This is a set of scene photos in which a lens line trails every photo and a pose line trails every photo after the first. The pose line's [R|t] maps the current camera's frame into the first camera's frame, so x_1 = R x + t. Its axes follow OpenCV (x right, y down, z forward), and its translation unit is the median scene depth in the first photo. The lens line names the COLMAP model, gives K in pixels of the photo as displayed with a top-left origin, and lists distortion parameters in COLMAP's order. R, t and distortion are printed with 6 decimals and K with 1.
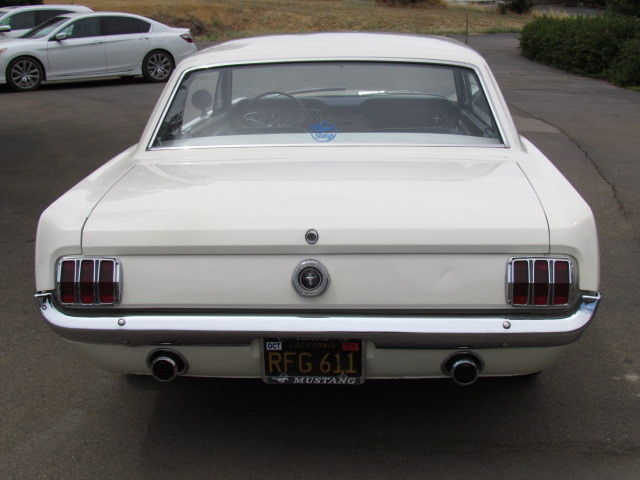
lens RADIAL K [[861.4, 0, 320.0], [0, 861.4, 240.0], [0, 0, 1]] dist [-0.106157, 0.009341]
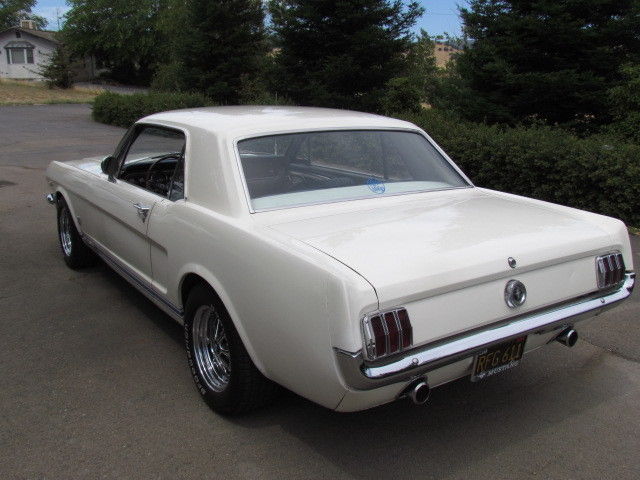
lens RADIAL K [[619.4, 0, 320.0], [0, 619.4, 240.0], [0, 0, 1]] dist [-0.015244, -0.011027]
pose [[0.787050, -0.122932, 0.604516, -0.814943], [0.135894, 0.990421, 0.024482, -0.102059], [-0.601735, 0.062881, 0.796216, 0.406810]]
